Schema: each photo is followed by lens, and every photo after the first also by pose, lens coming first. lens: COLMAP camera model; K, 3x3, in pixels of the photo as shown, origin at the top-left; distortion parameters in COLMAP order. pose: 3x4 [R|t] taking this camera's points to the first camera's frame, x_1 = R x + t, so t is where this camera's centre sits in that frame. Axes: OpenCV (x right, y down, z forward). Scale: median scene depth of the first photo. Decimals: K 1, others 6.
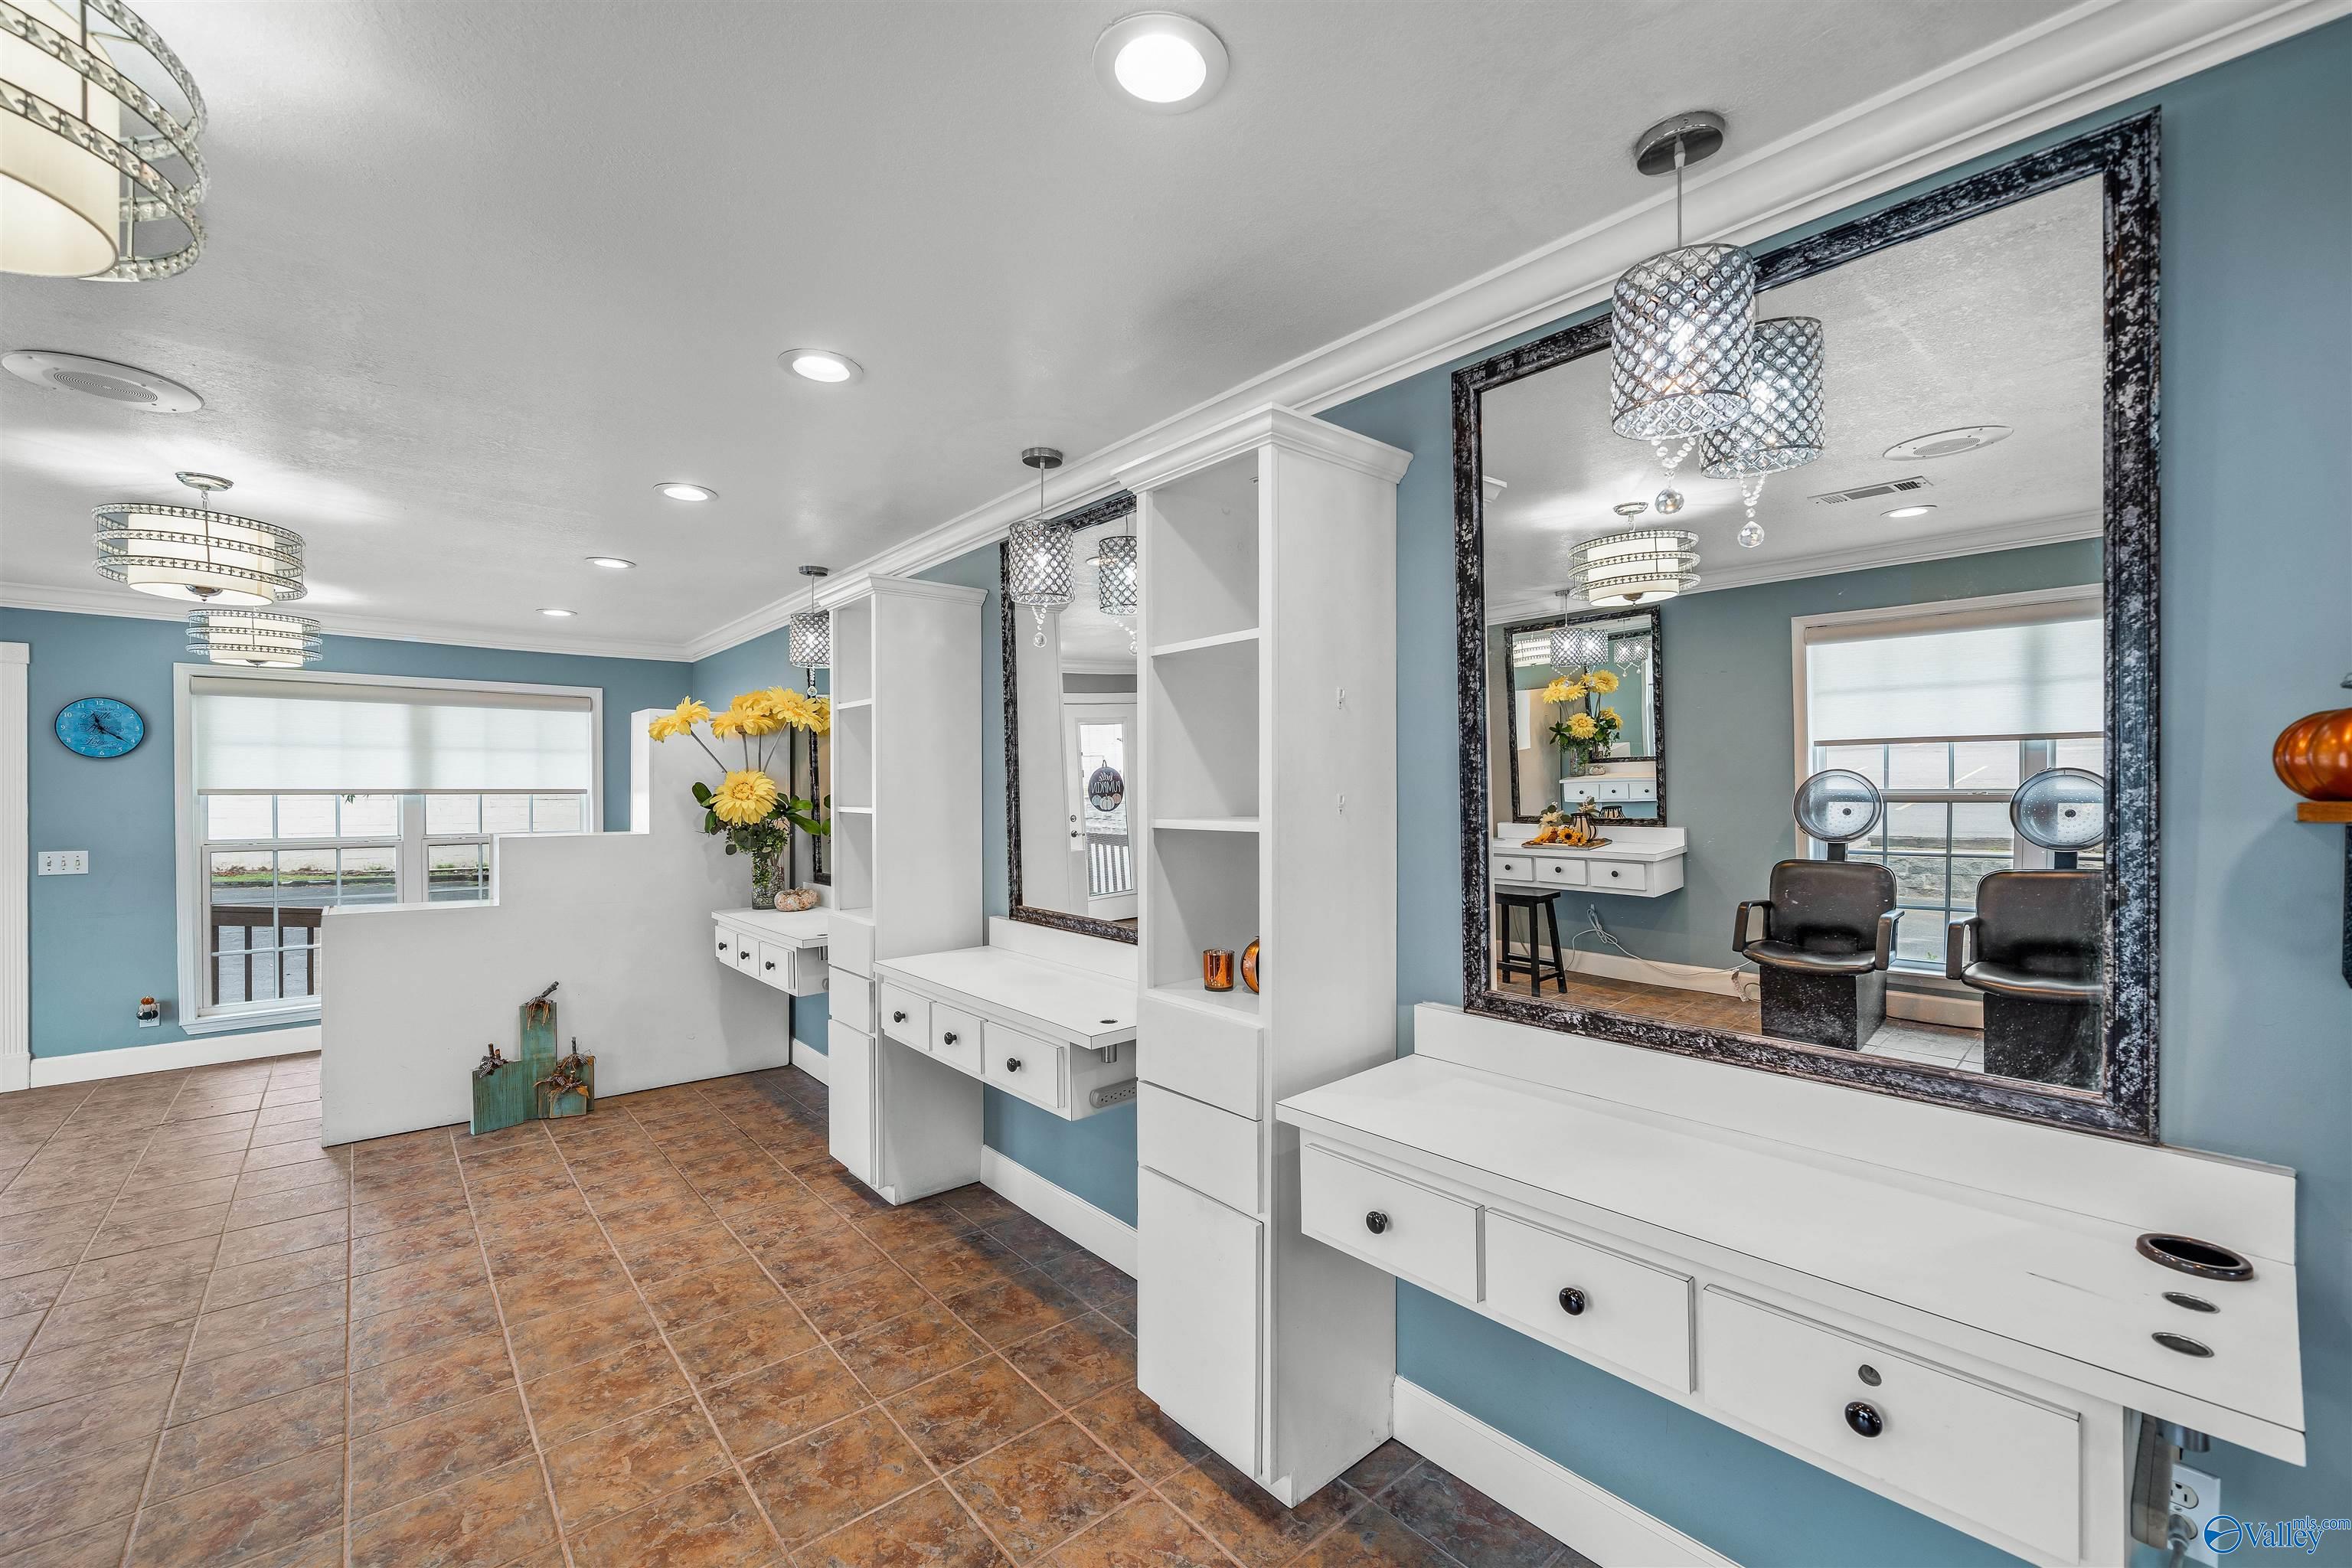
lens RADIAL K [[948.5, 0, 1175.0], [0, 948.5, 796.1], [0, 0, 1]] dist [-0.000155, 0.000160]
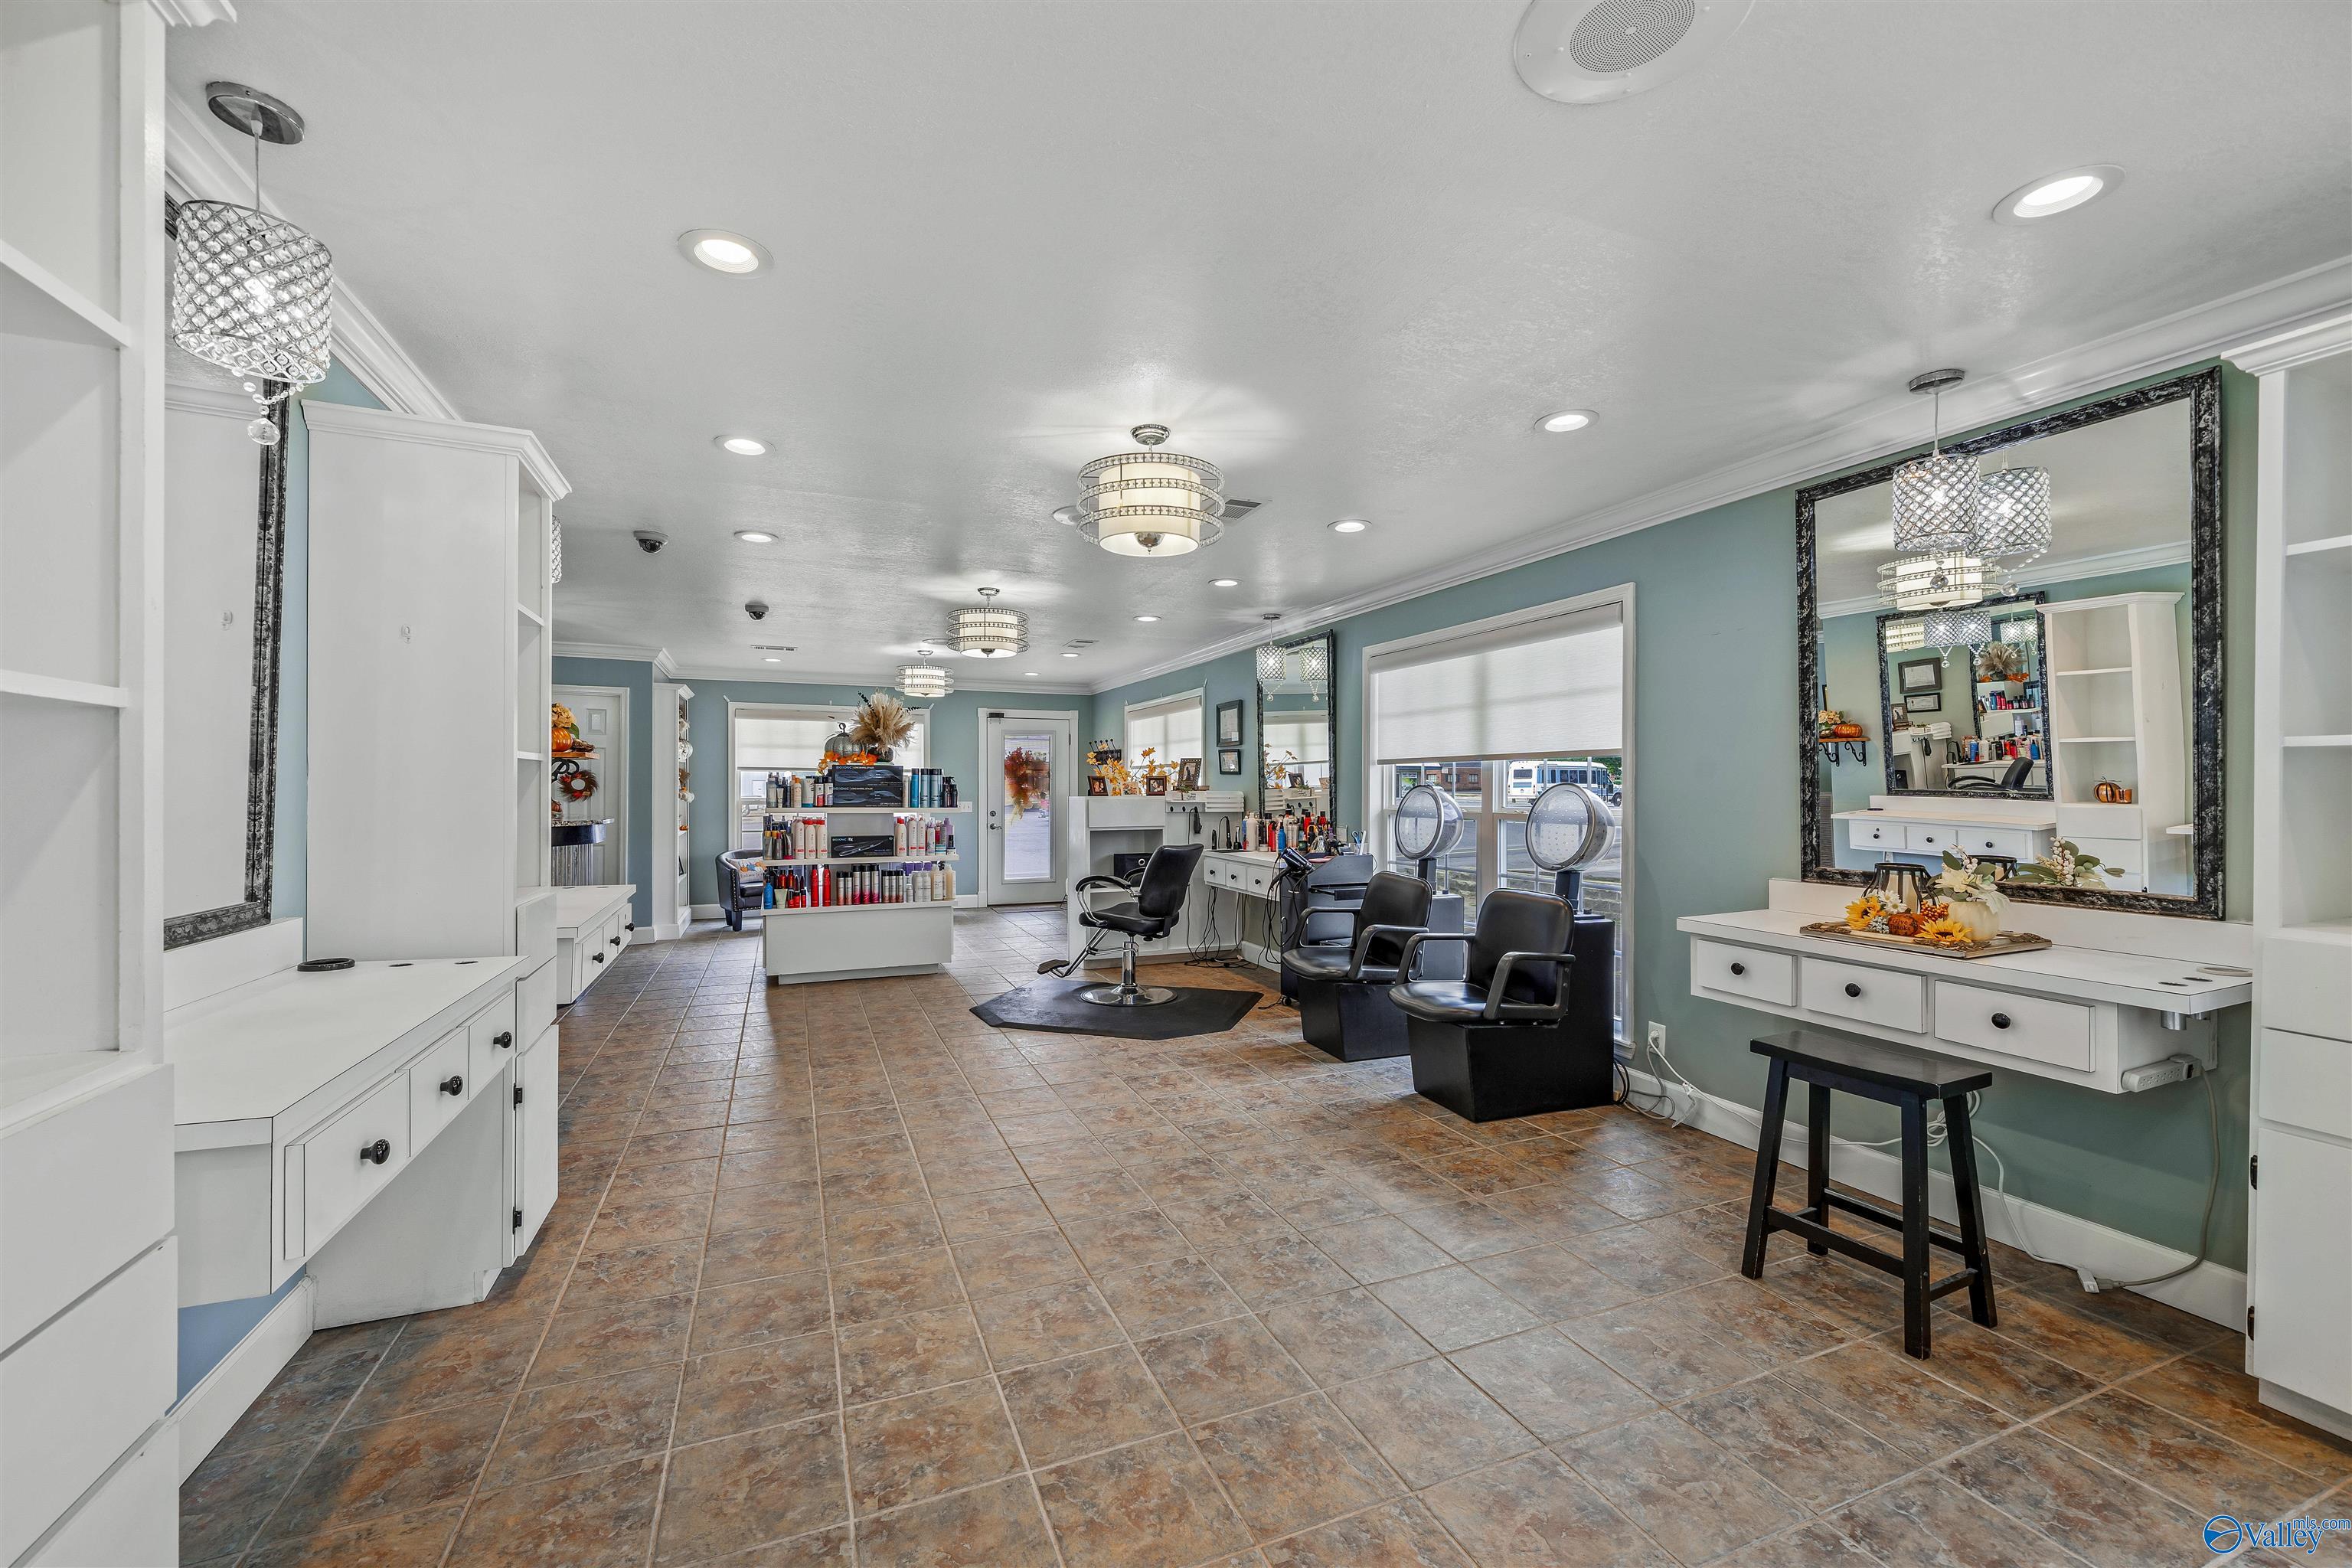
lens RADIAL K [[940.4, 0, 1161.5], [0, 940.4, 787.2], [0, 0, 1]] dist [-0.001447, -0.000294]
pose [[-0.944697, -0.001223, 0.327943, -0.892732], [-0.000122, 0.999994, 0.003377, 0.054907], [-0.327945, 0.003151, -0.944692, 1.441831]]
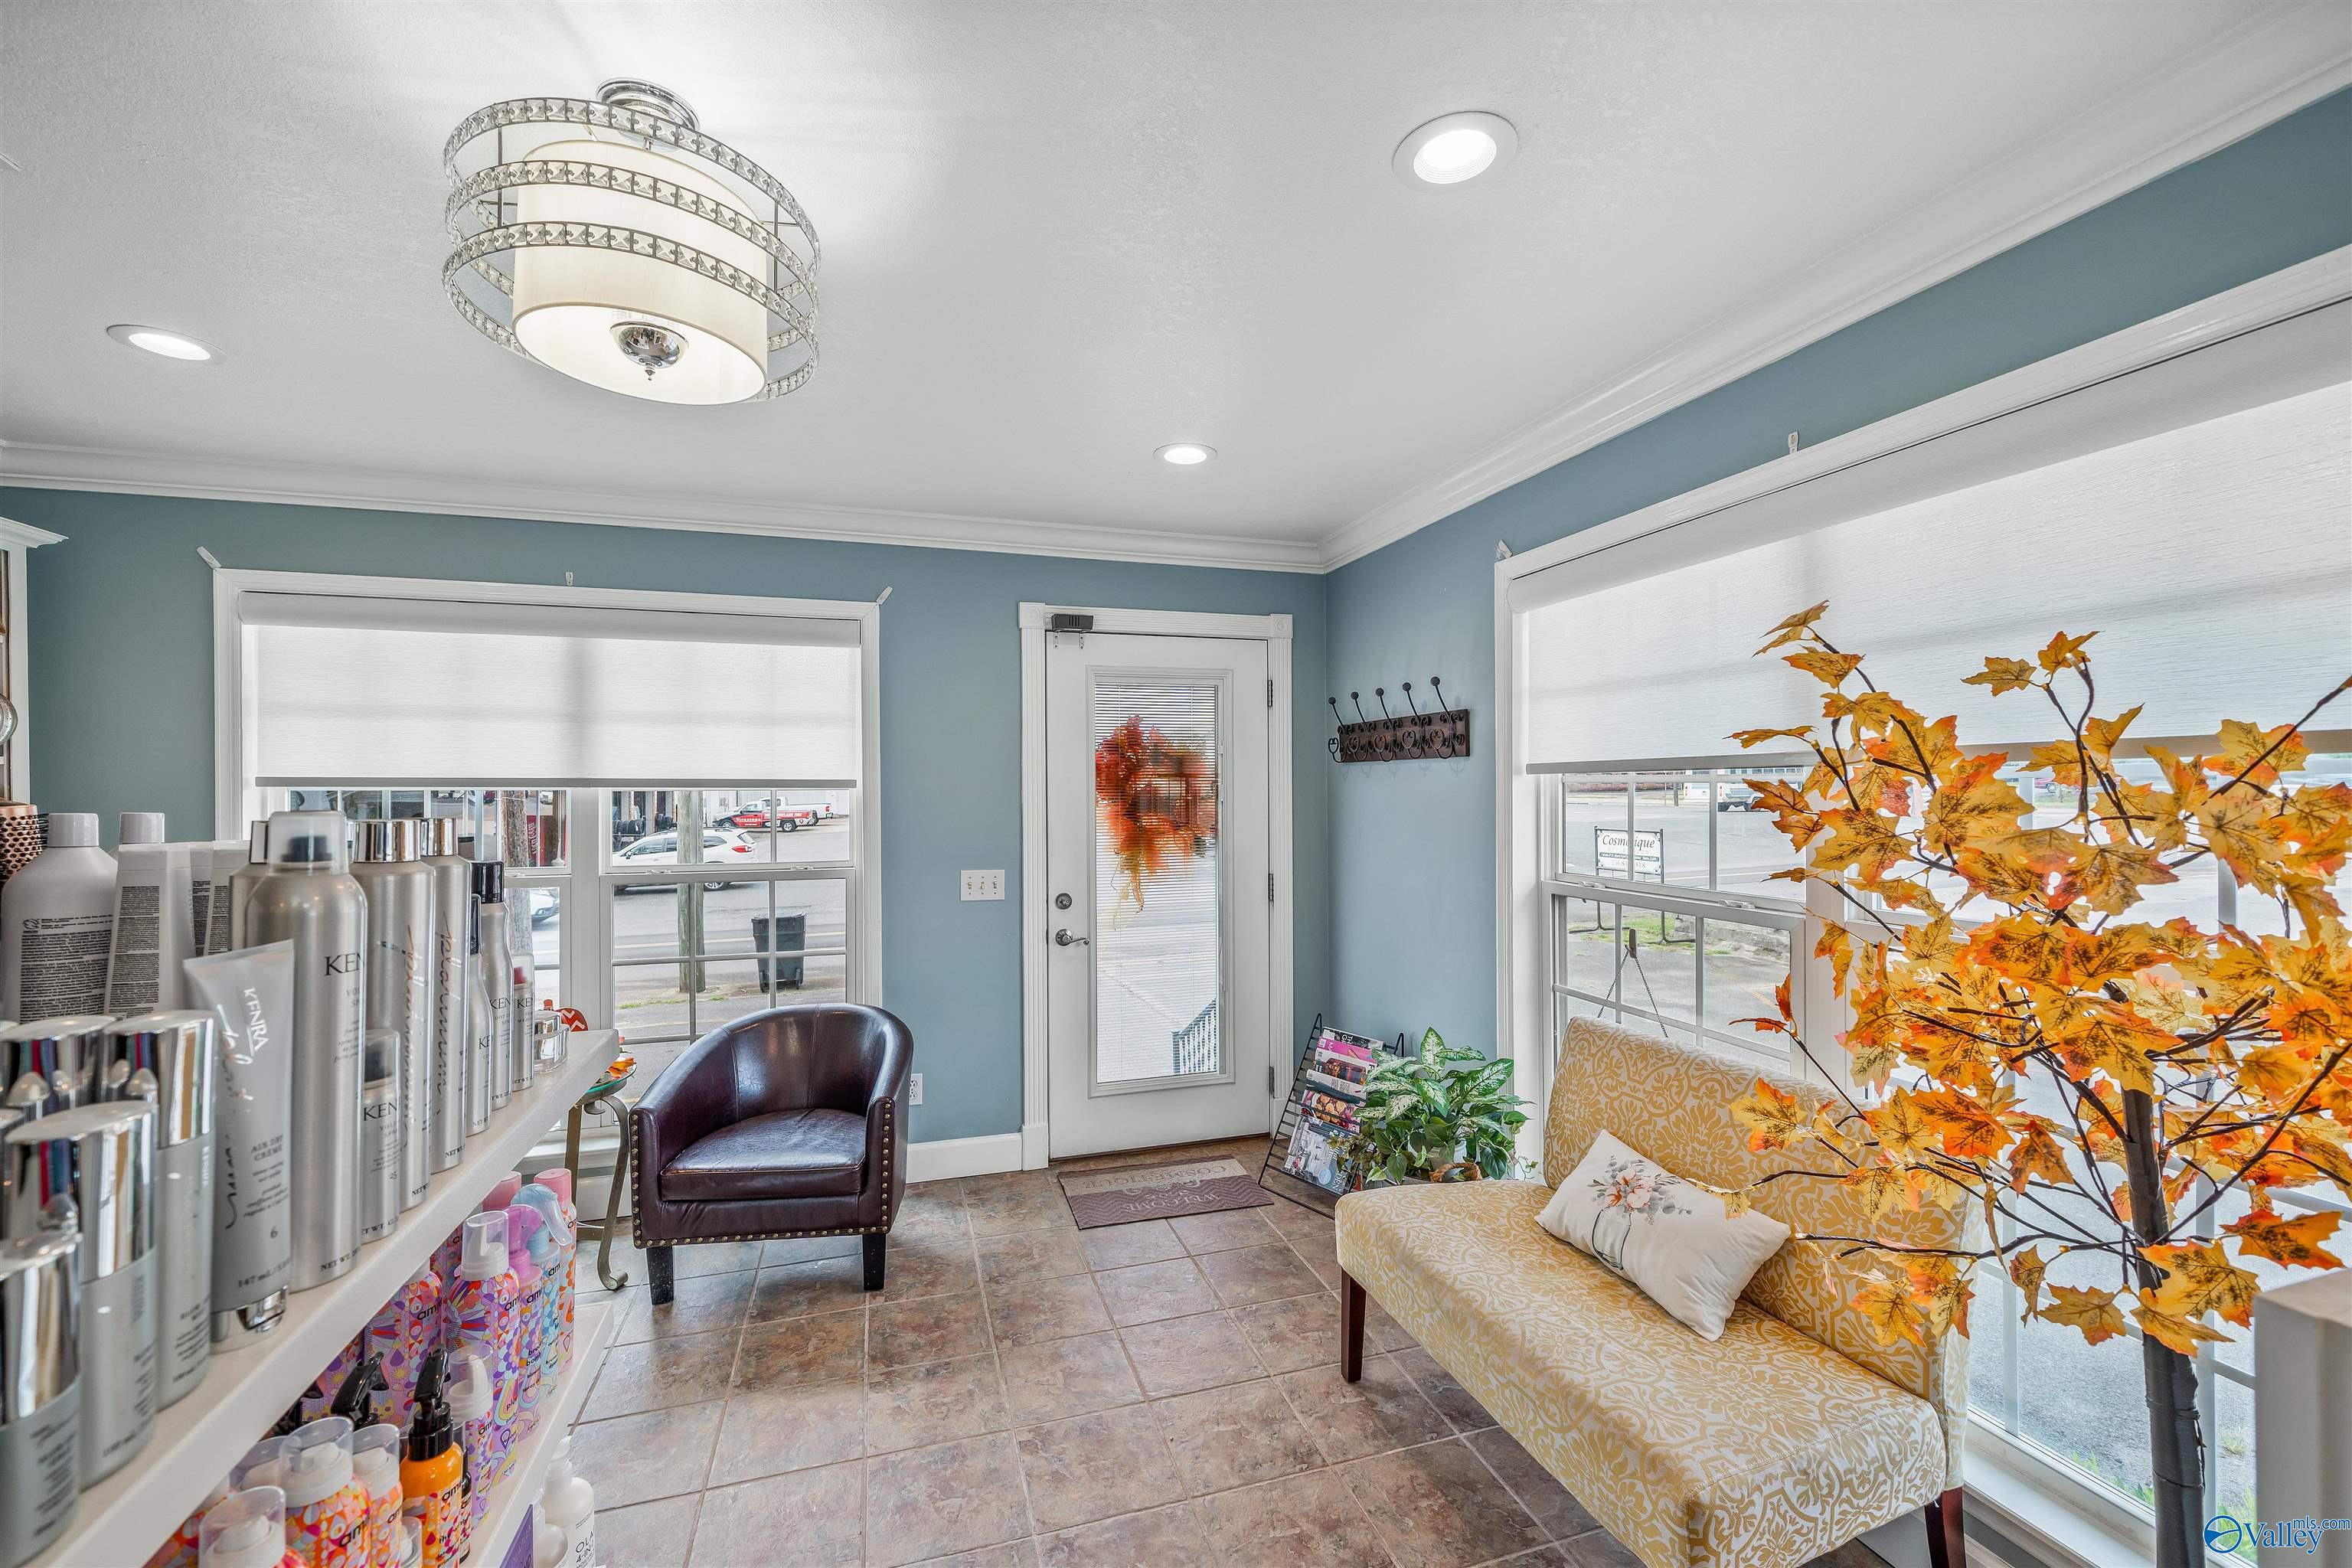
lens RADIAL K [[948.5, 0, 1175.0], [0, 948.5, 796.1], [0, 0, 1]] dist [-0.000155, 0.000160]
pose [[-0.937830, 0.012226, 0.346879, 0.376935], [0.011865, 0.999925, -0.003163, 0.031439], [-0.346892, 0.001149, -0.937904, -0.705178]]
